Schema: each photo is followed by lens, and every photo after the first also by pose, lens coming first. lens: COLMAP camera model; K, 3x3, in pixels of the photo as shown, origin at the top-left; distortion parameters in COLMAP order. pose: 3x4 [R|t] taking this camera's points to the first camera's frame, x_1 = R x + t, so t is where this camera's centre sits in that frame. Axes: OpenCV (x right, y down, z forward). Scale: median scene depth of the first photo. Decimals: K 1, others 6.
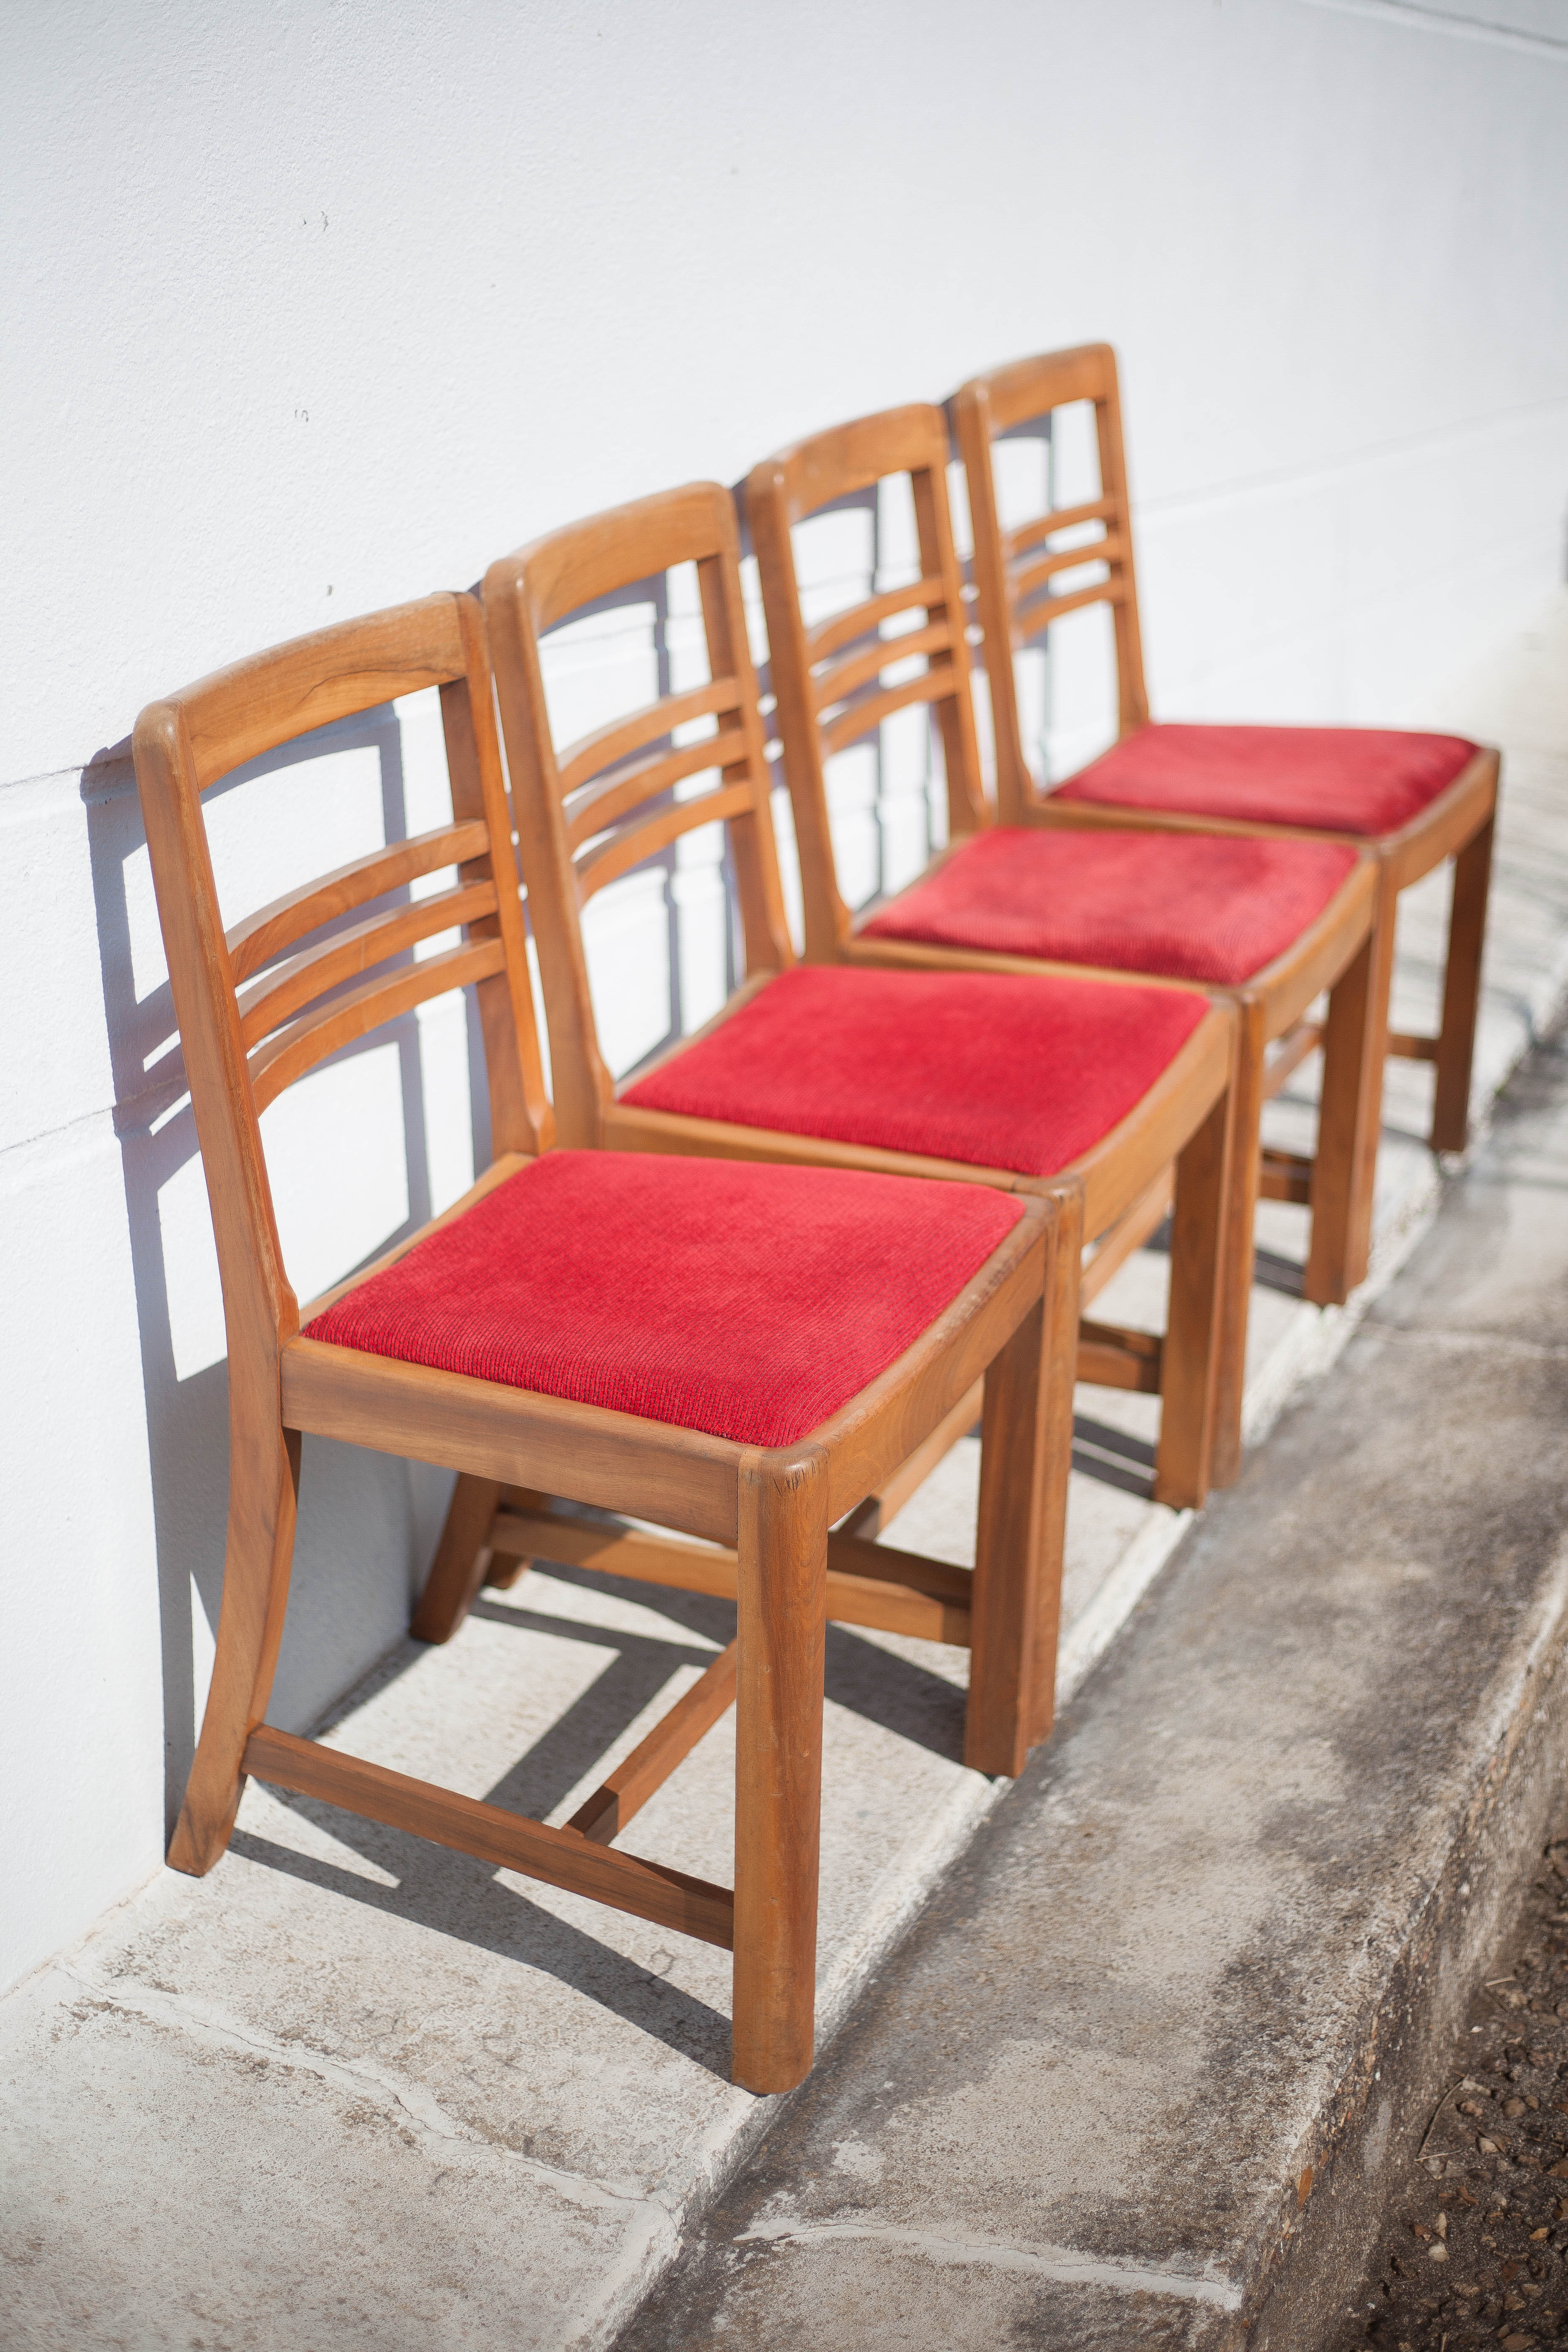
lens RADIAL K [[3535.6, 0, 784.0], [0, 3535.6, 1176.0], [0, 0, 1]] dist [-0.137911, 0.030331]
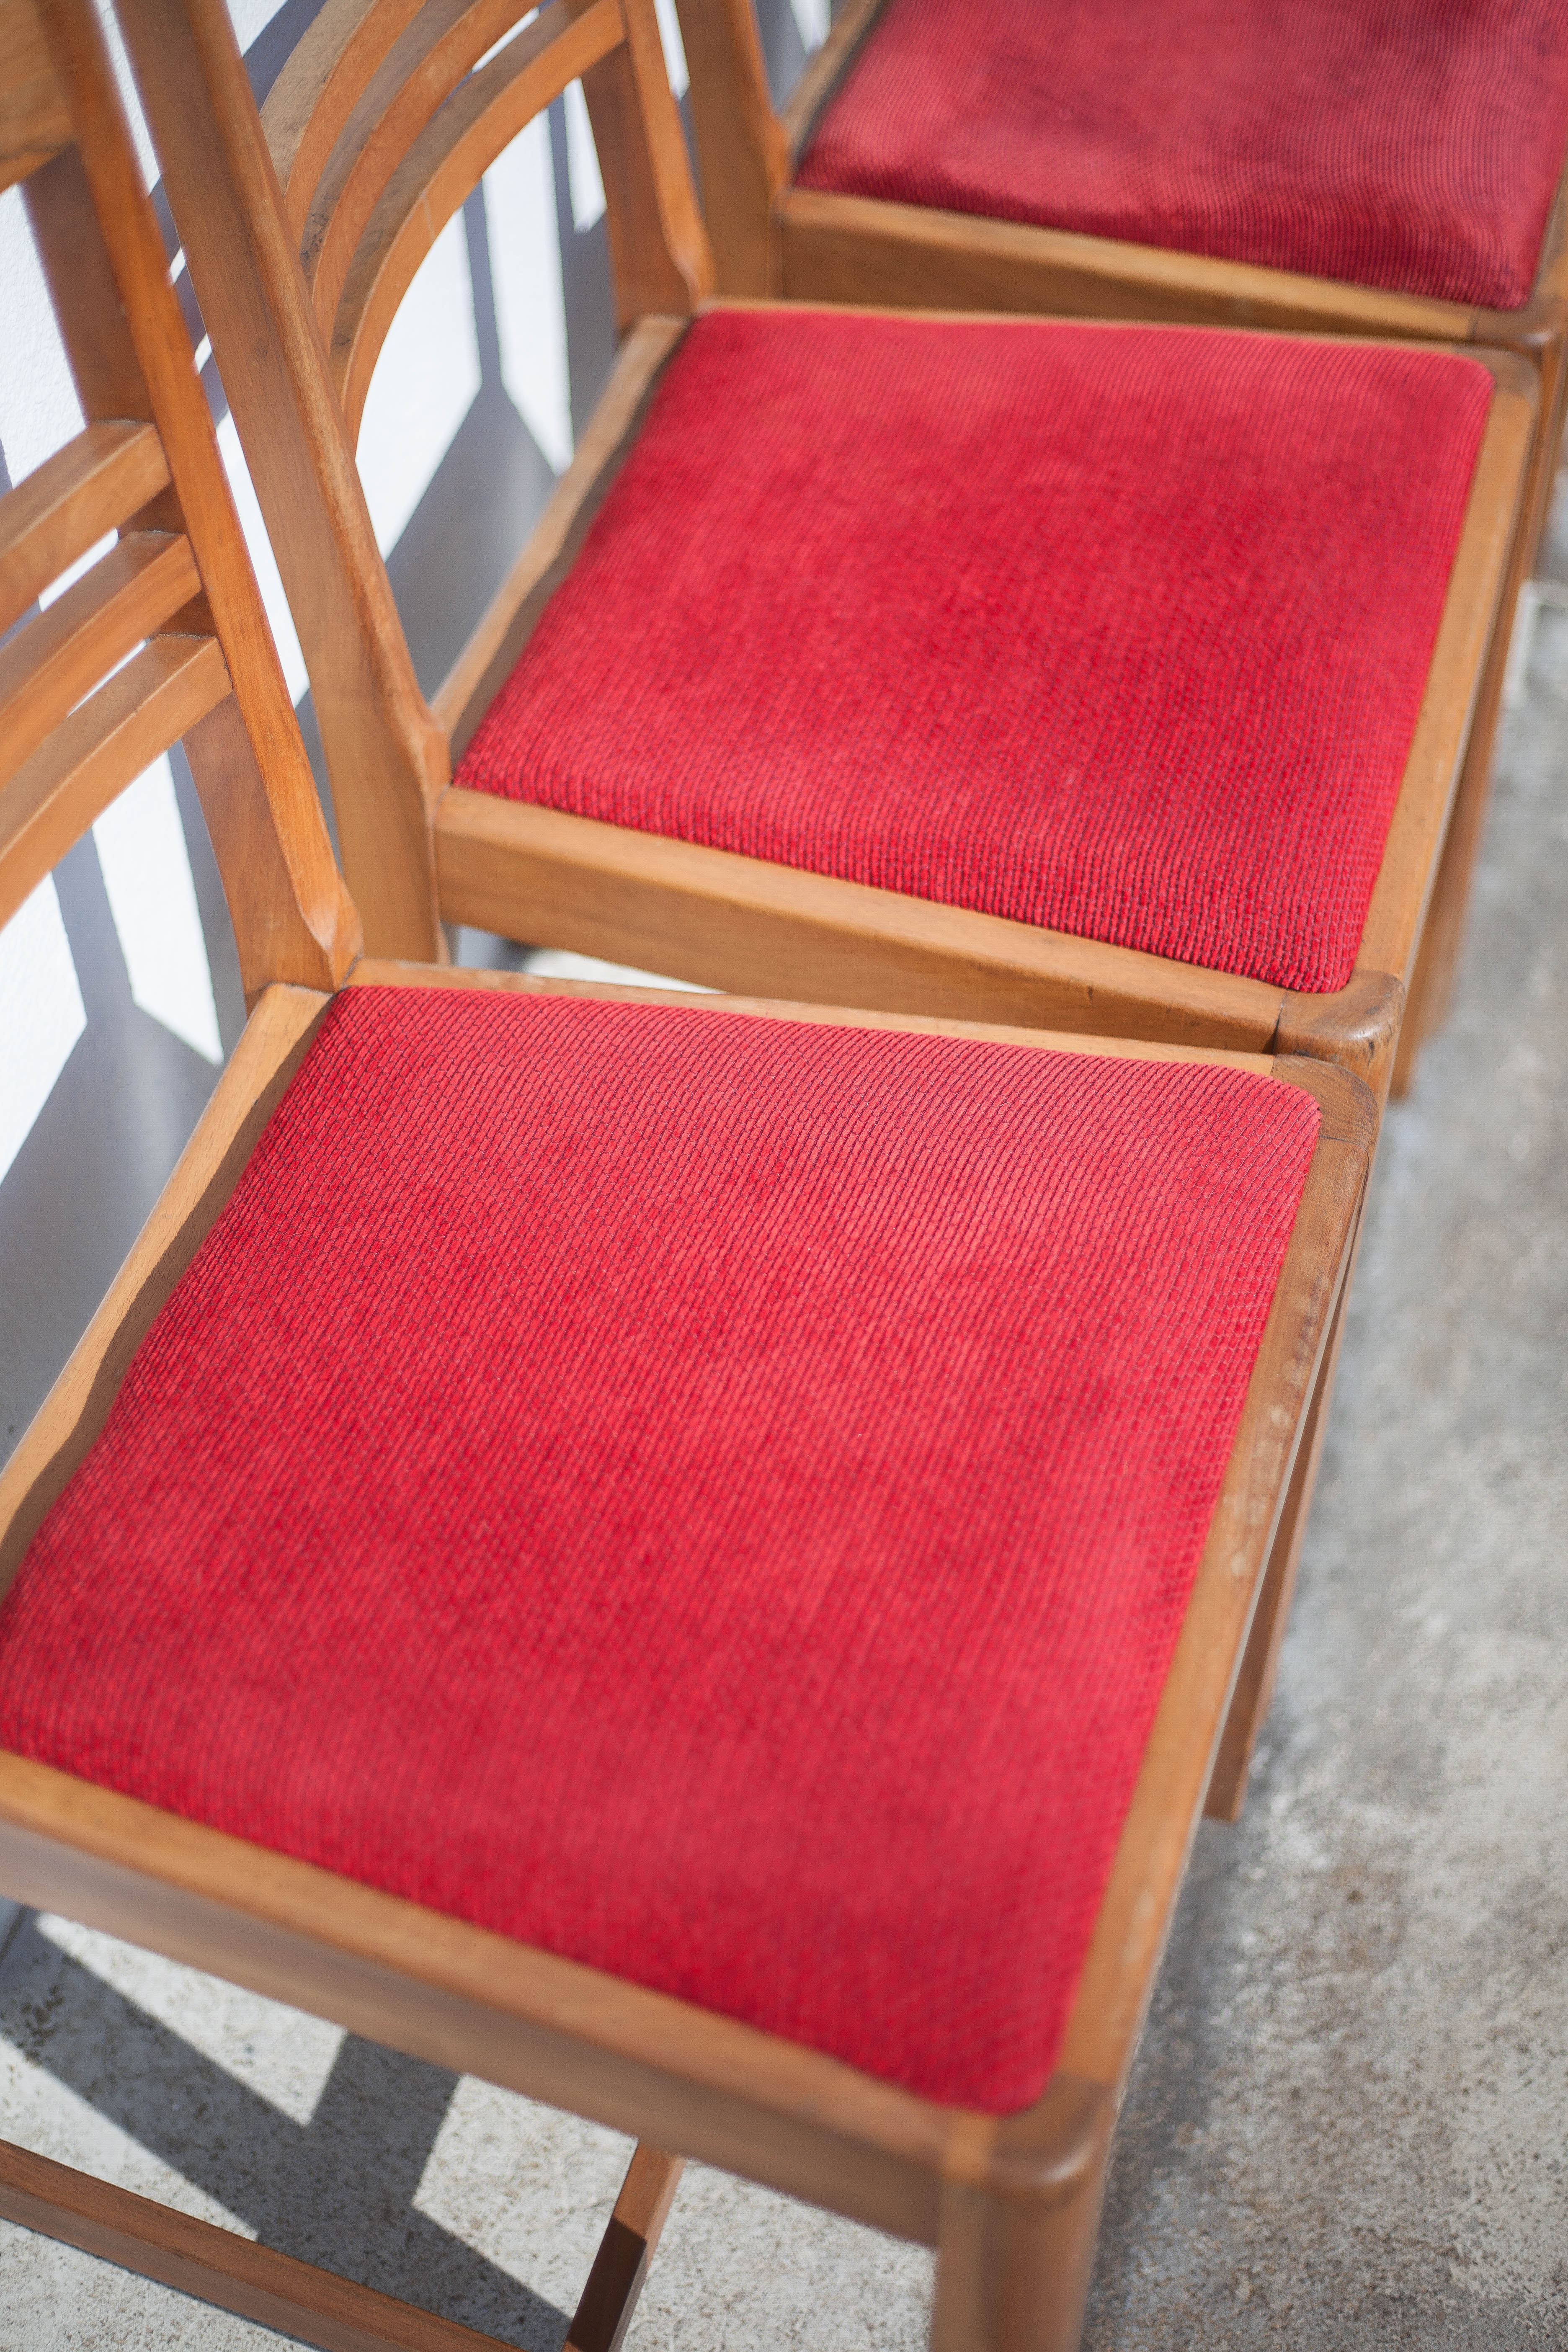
lens RADIAL K [[3535.6, 0, 784.0], [0, 3535.6, 1176.0], [0, 0, 1]] dist [-0.137911, 0.030331]
pose [[0.992482, -0.099056, 0.071890, -0.043571], [0.058463, 0.899701, 0.432573, -0.195000], [-0.107528, -0.425118, 0.898728, 0.512332]]
